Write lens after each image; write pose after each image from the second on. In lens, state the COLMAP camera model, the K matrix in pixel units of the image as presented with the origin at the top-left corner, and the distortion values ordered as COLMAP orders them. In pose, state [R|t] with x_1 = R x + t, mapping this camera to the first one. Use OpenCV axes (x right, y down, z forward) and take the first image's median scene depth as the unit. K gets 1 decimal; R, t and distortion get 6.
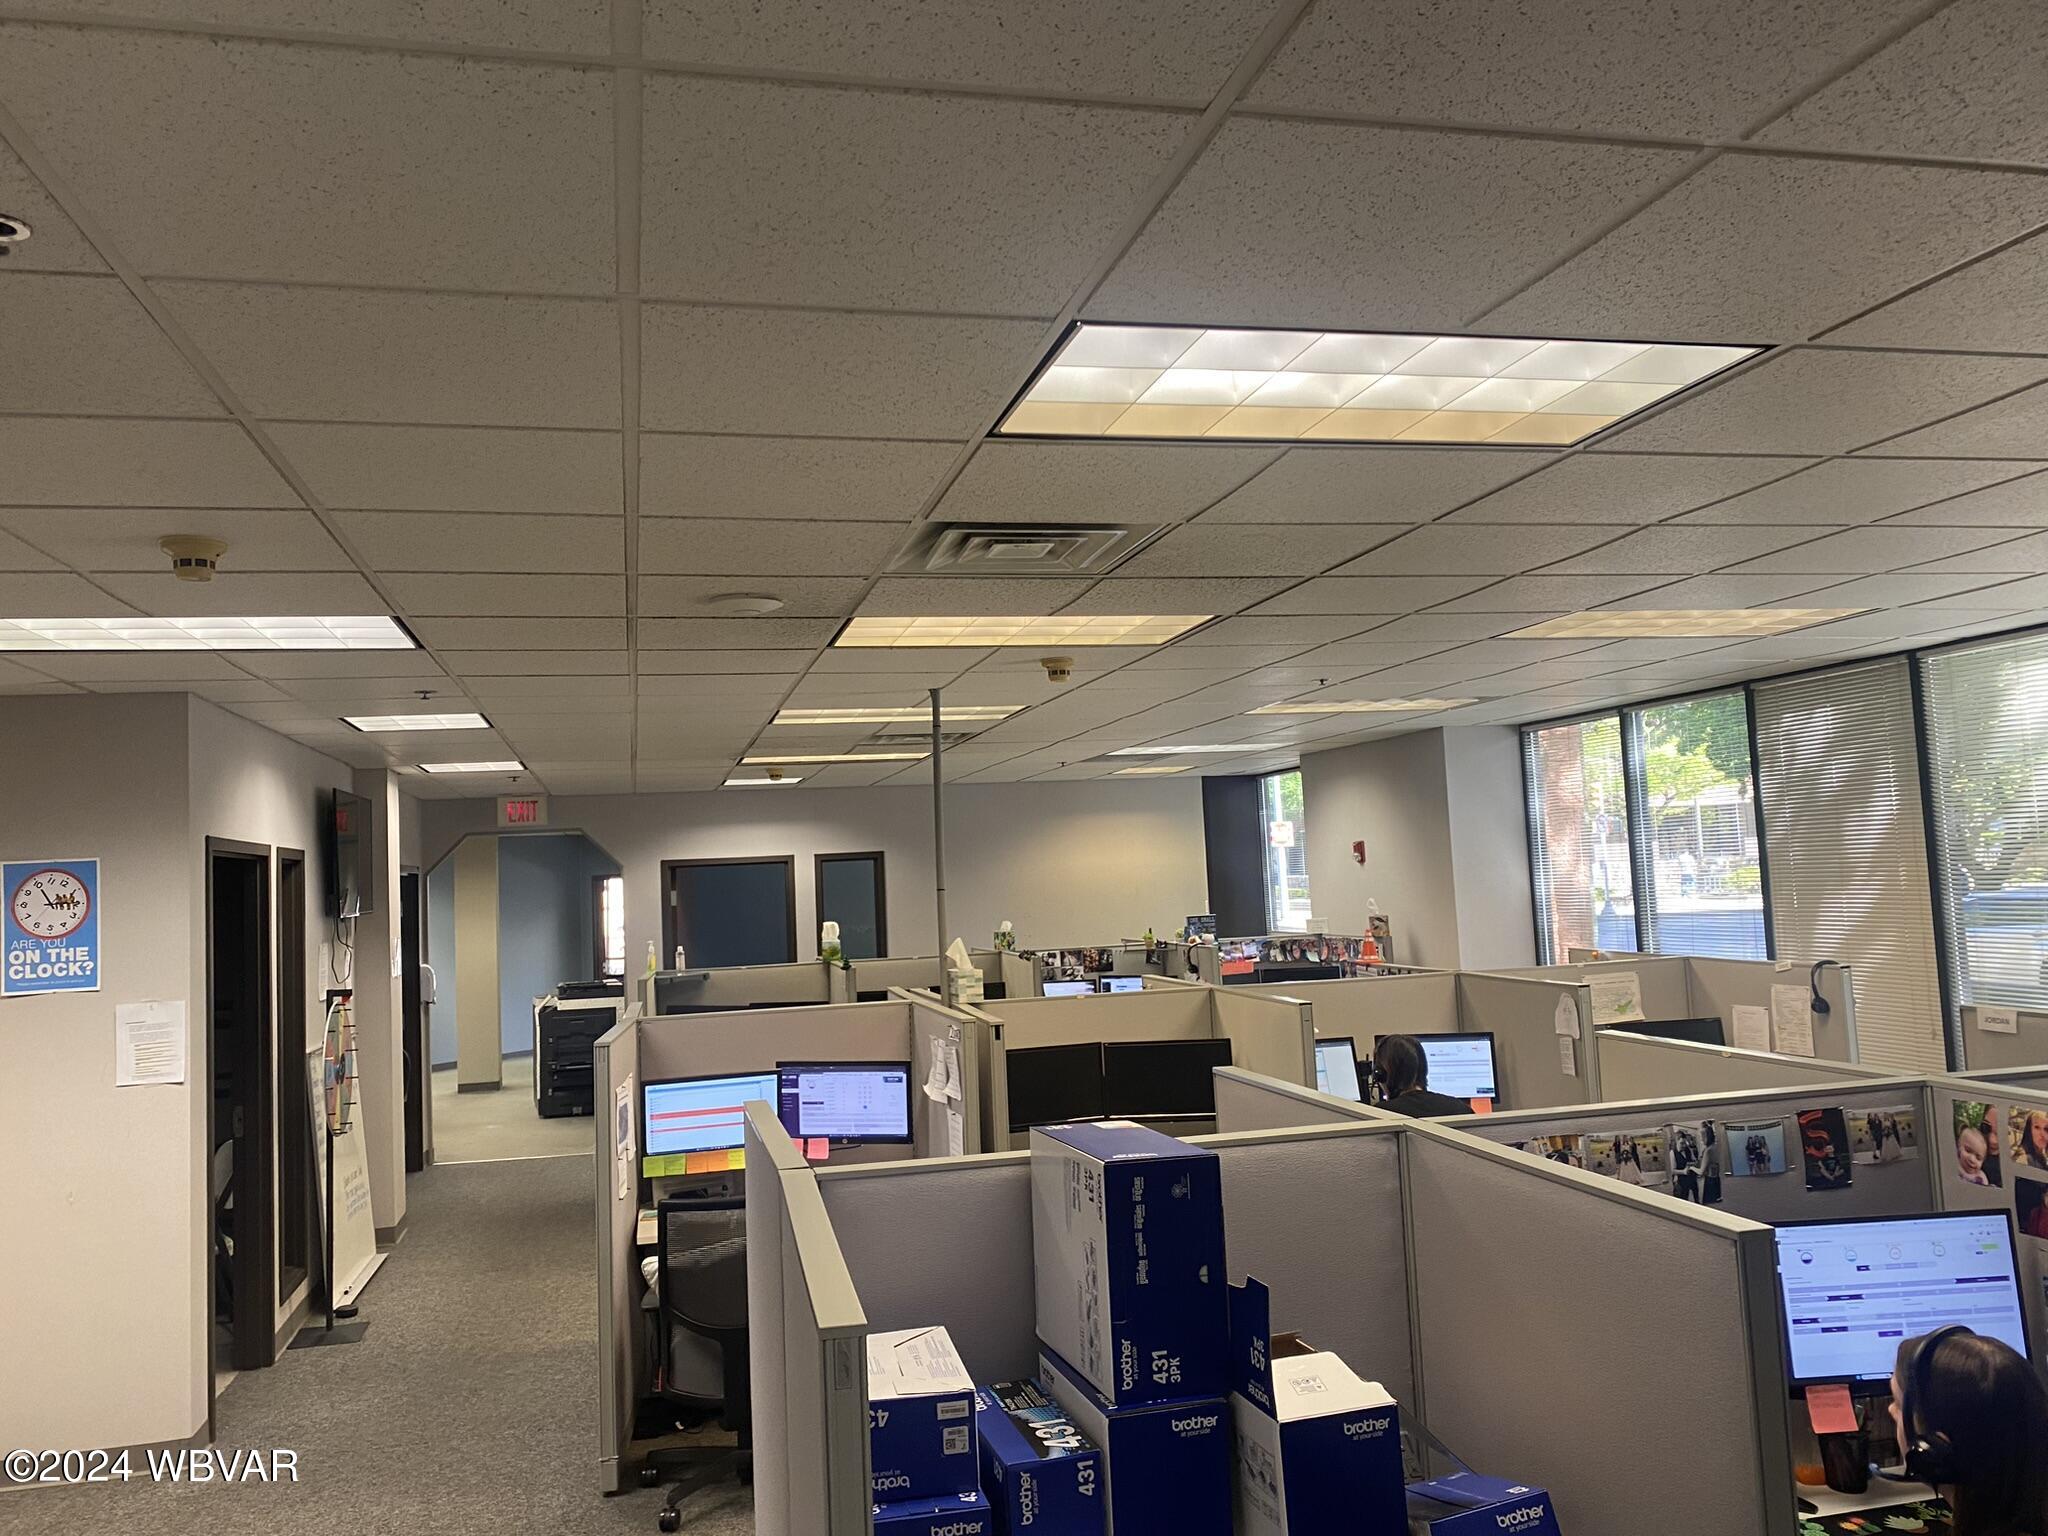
lens RADIAL K [[1561.5, 0, 1007.9], [0, 1561.5, 741.9], [0, 0, 1]] dist [0.001806, -0.009003]
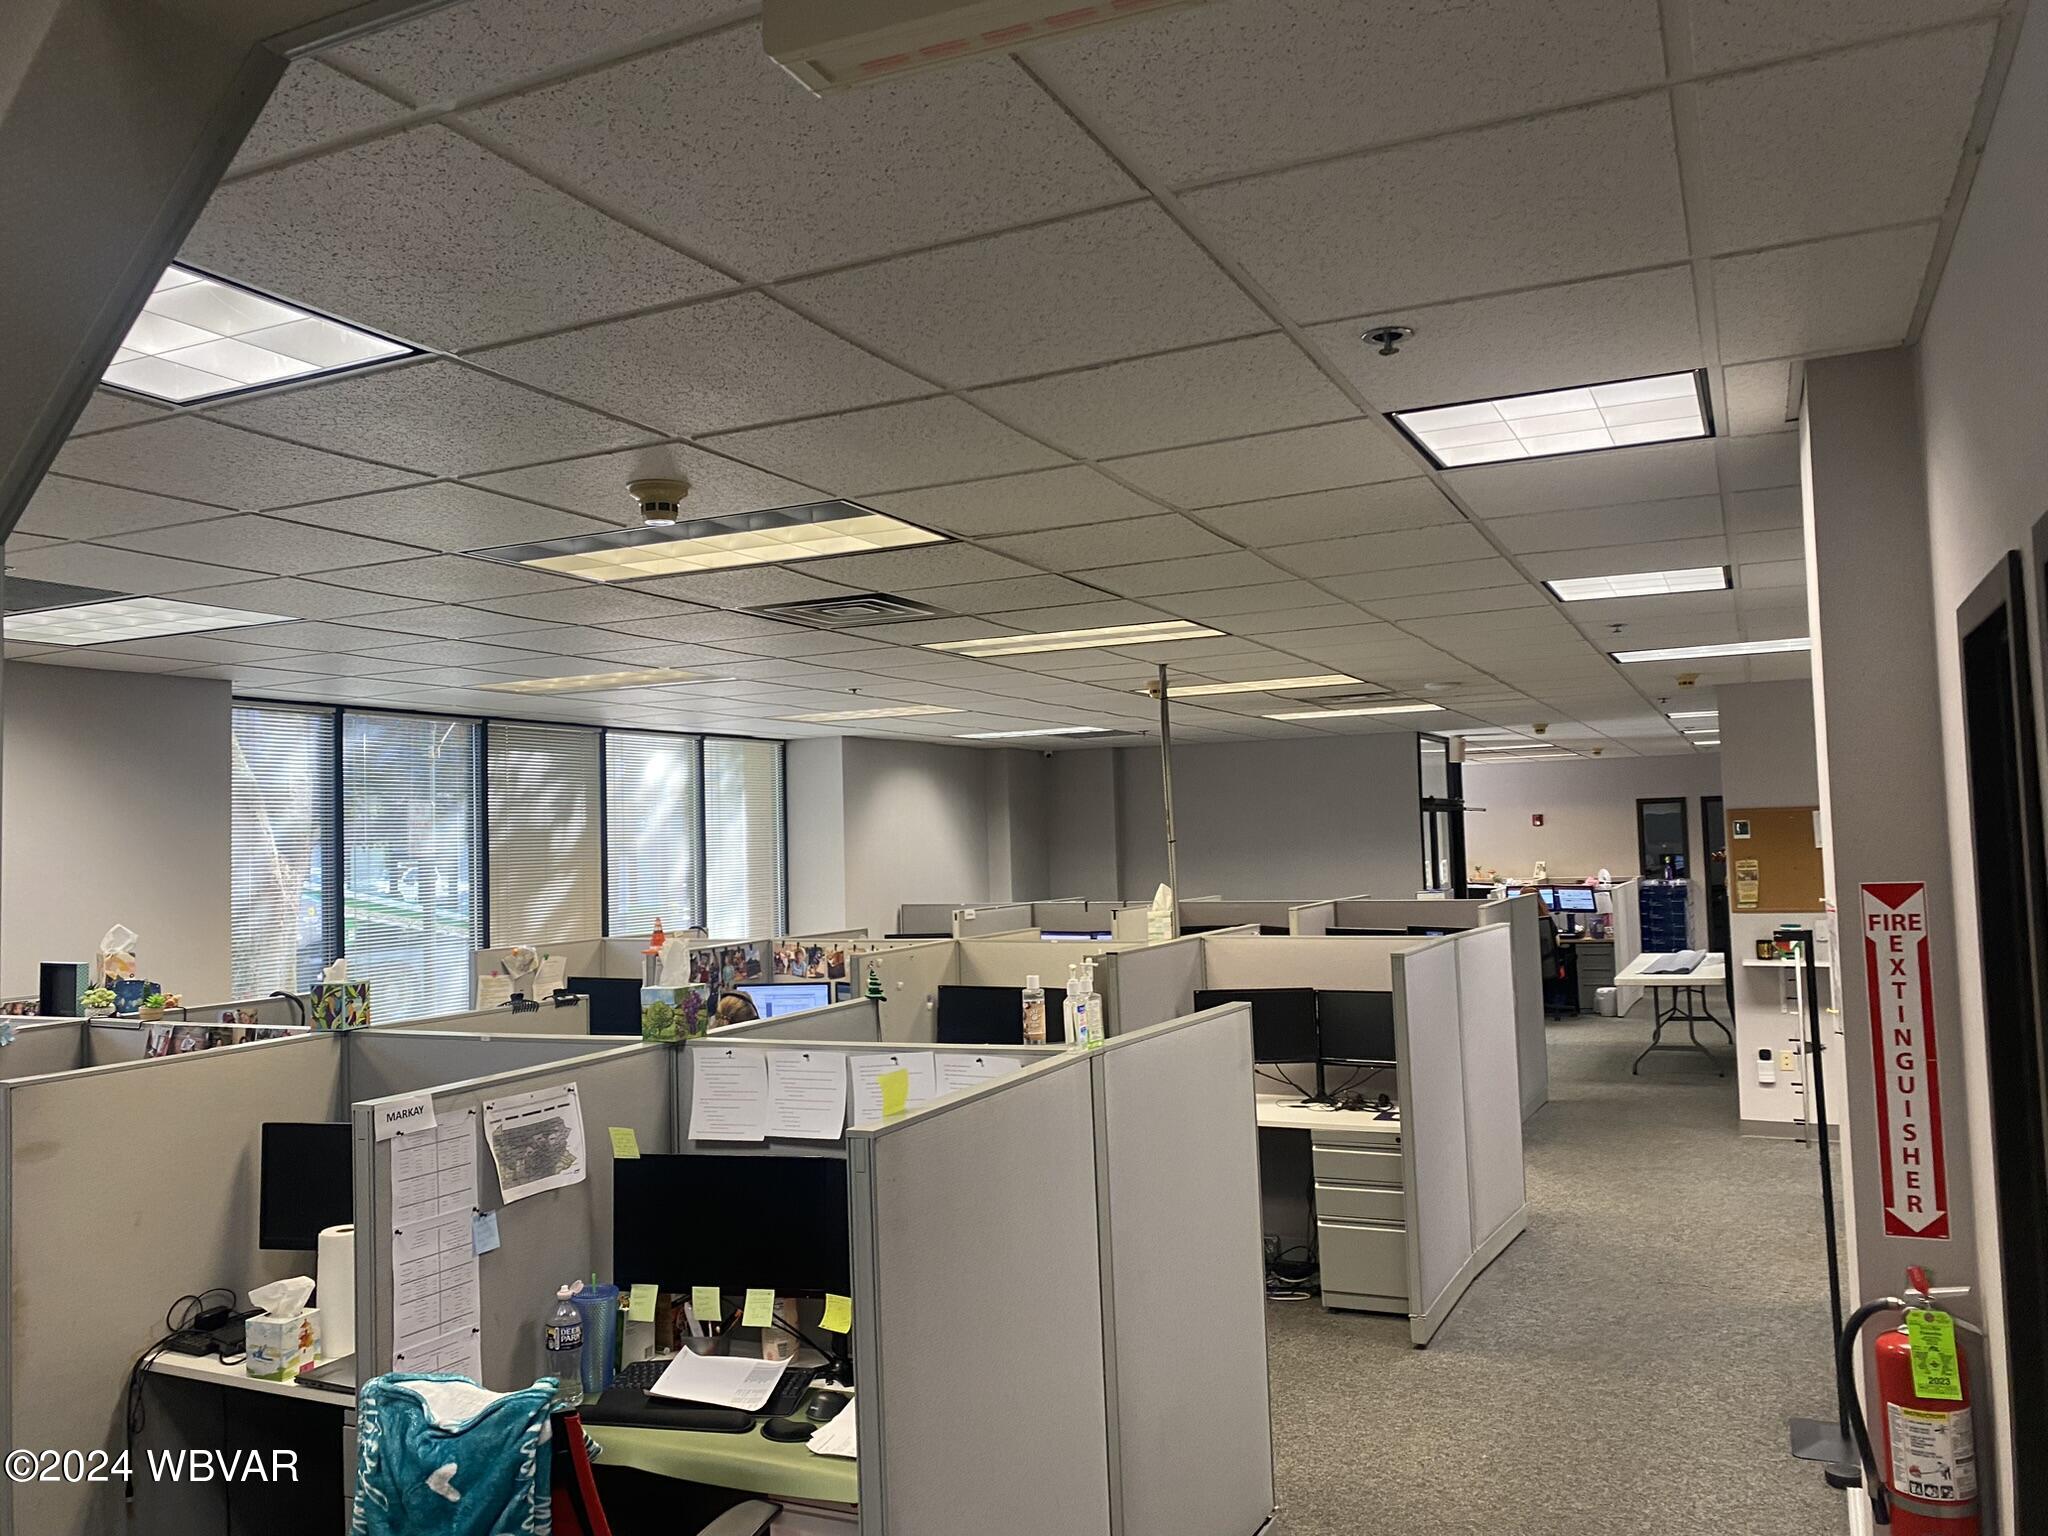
lens RADIAL K [[1561.5, 0, 1007.9], [0, 1561.5, 741.9], [0, 0, 1]] dist [0.001806, -0.009003]
pose [[-0.773519, 0.109428, 0.624255, -0.625073], [0.014796, 0.987831, -0.154827, 0.185947], [-0.633600, -0.110525, -0.765725, 1.827325]]
